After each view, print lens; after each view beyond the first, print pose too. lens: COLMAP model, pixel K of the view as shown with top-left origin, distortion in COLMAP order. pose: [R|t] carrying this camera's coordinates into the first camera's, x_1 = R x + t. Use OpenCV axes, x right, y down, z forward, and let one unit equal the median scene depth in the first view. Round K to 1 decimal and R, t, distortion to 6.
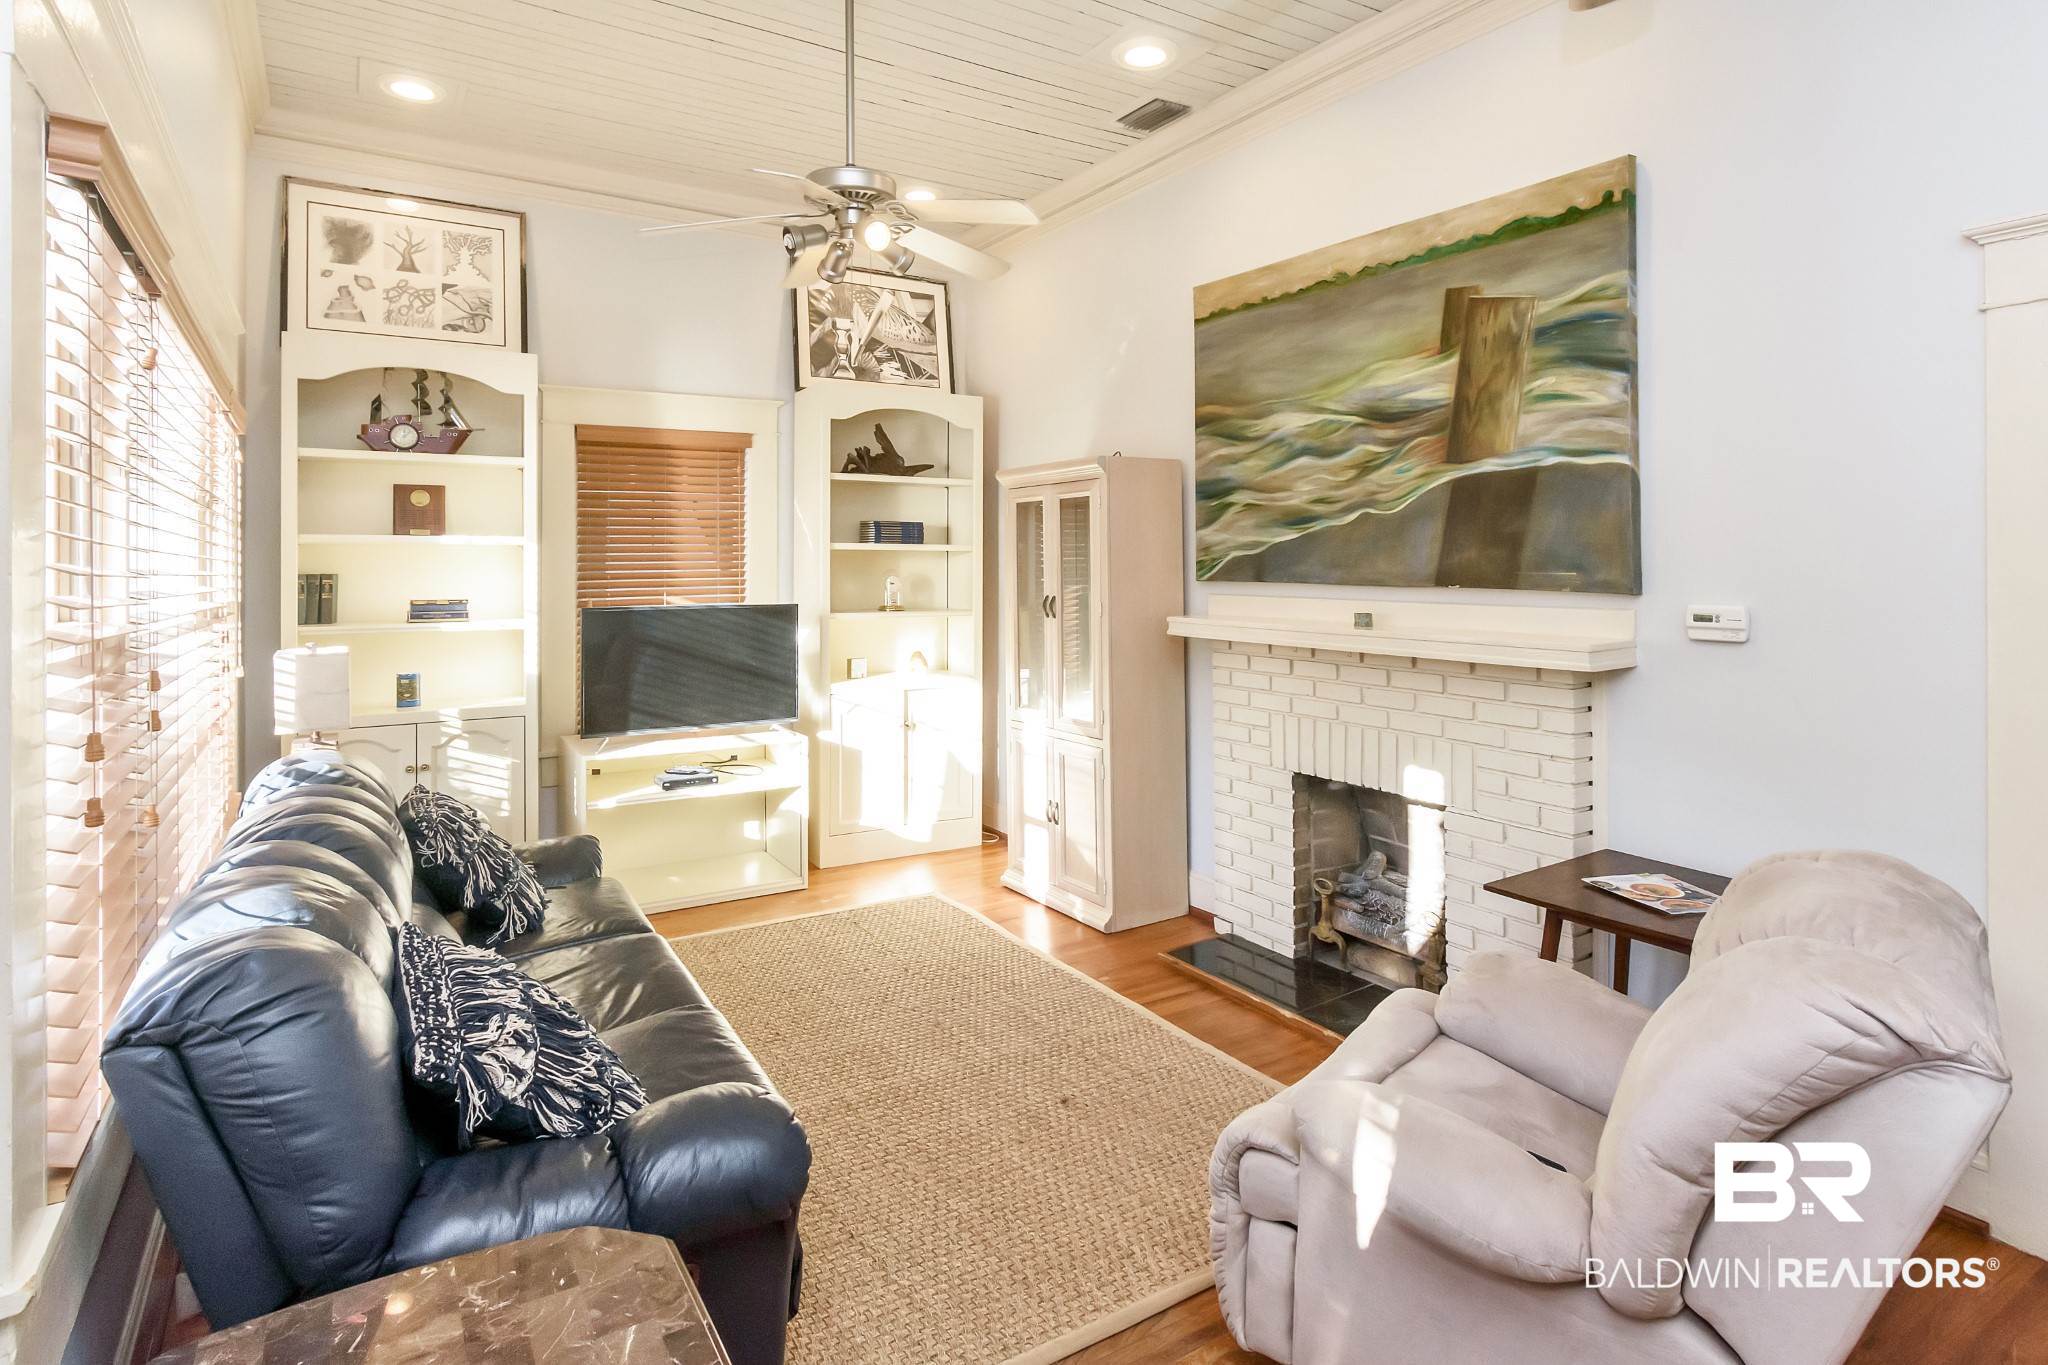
lens RADIAL K [[1086.8, 0, 1025.1], [0, 1086.8, 558.8], [0, 0, 1]] dist [0.000424, -0.002805]
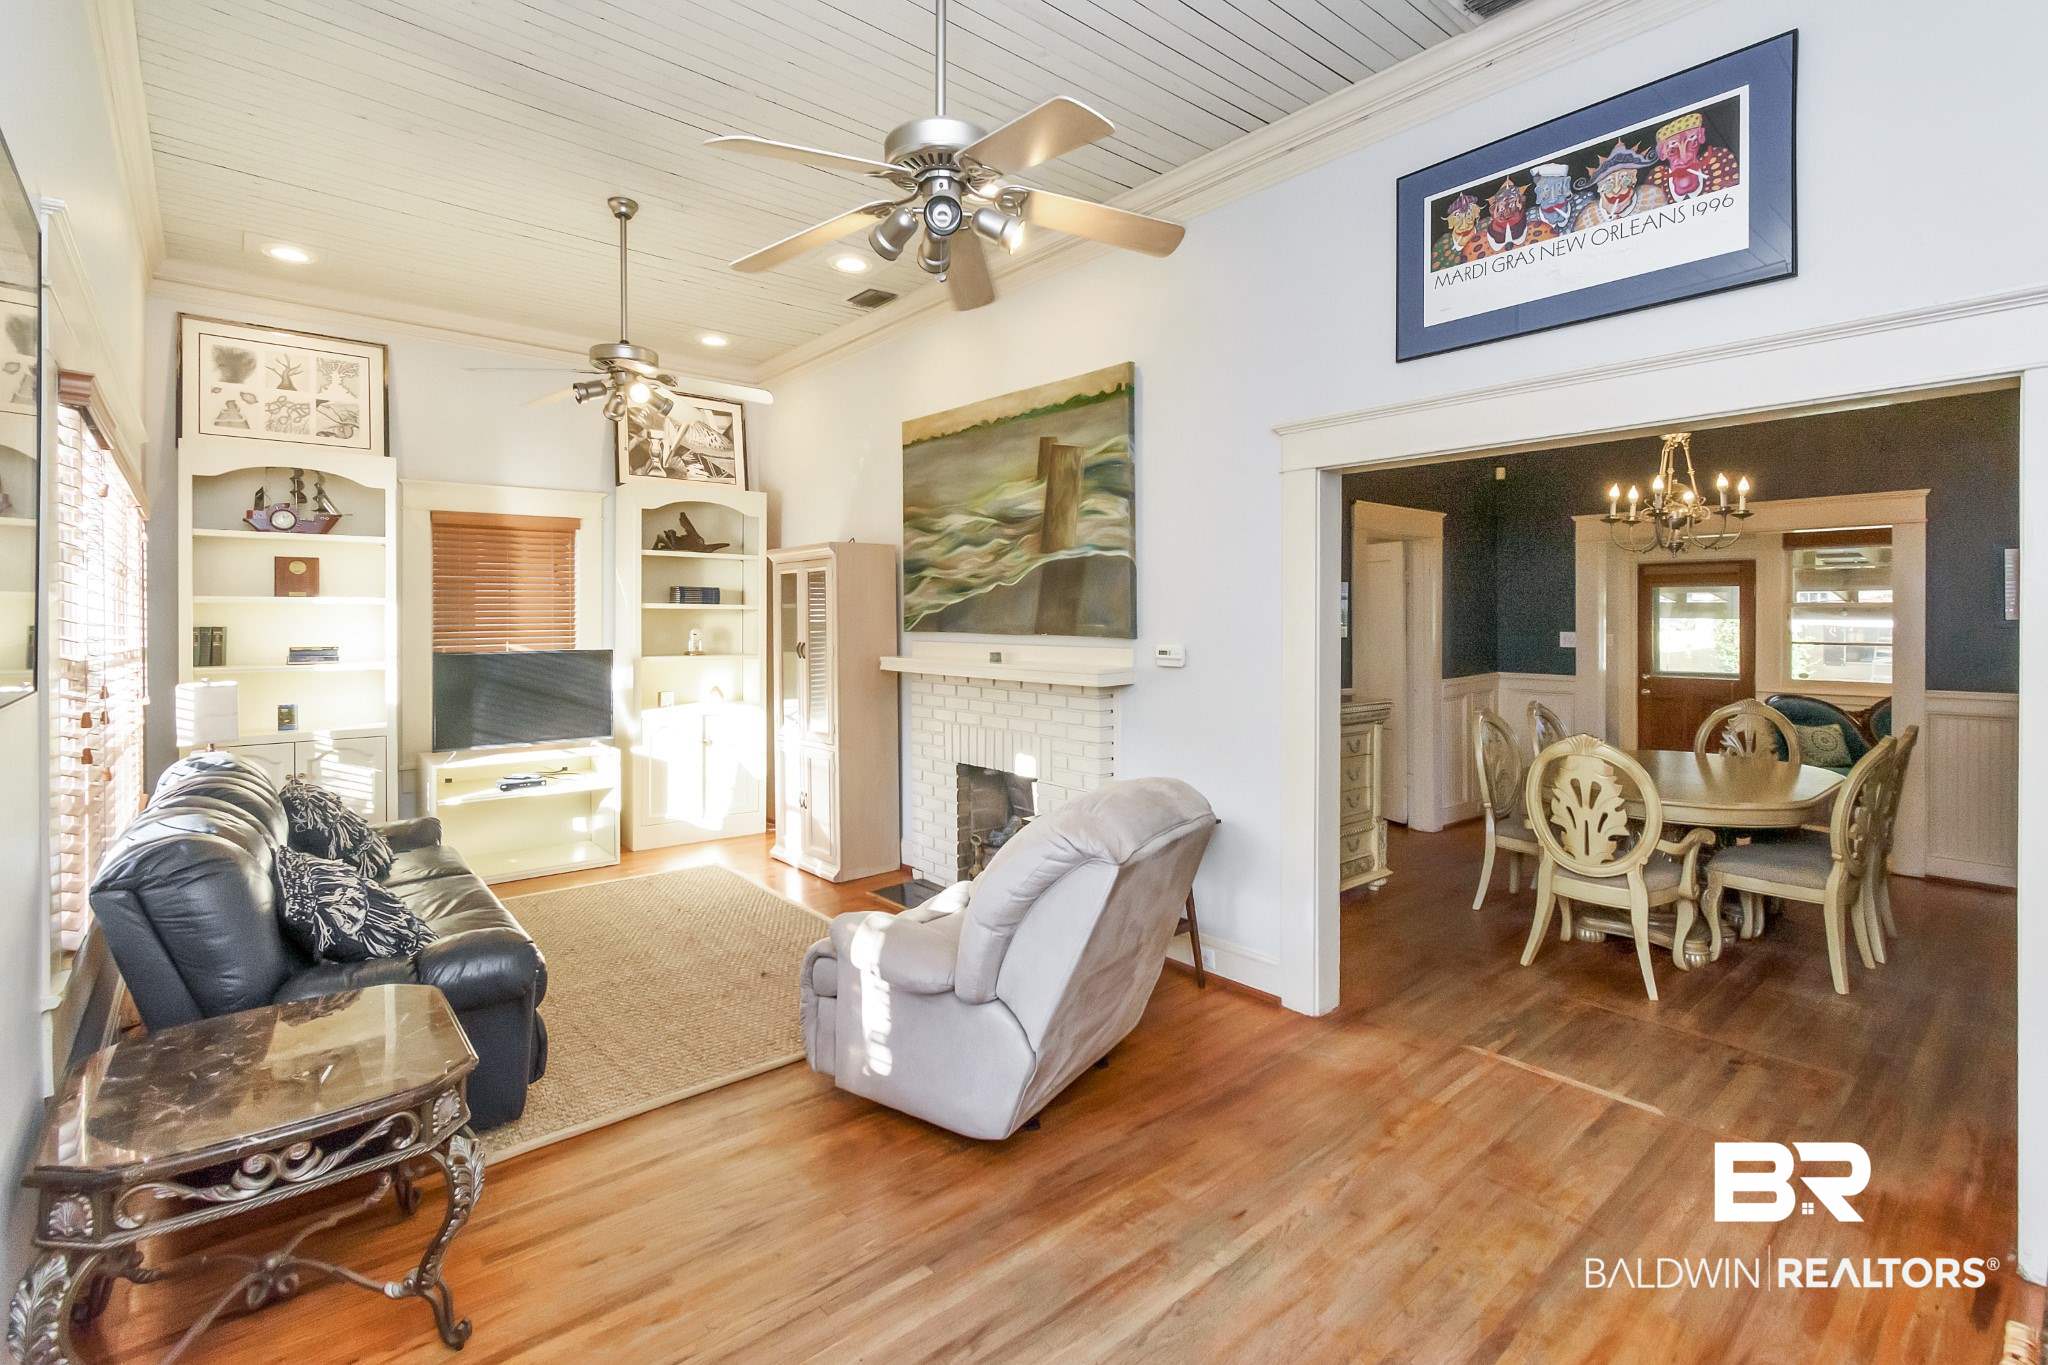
lens RADIAL K [[953.2, 0, 1028.0], [0, 953.2, 621.2], [0, 0, 1]] dist [-0.000363, -0.000268]
pose [[0.990197, 0.000514, 0.139675, 0.161175], [-0.001333, 0.999982, 0.005769, -0.000161], [-0.139670, -0.005899, 0.990181, -0.269878]]
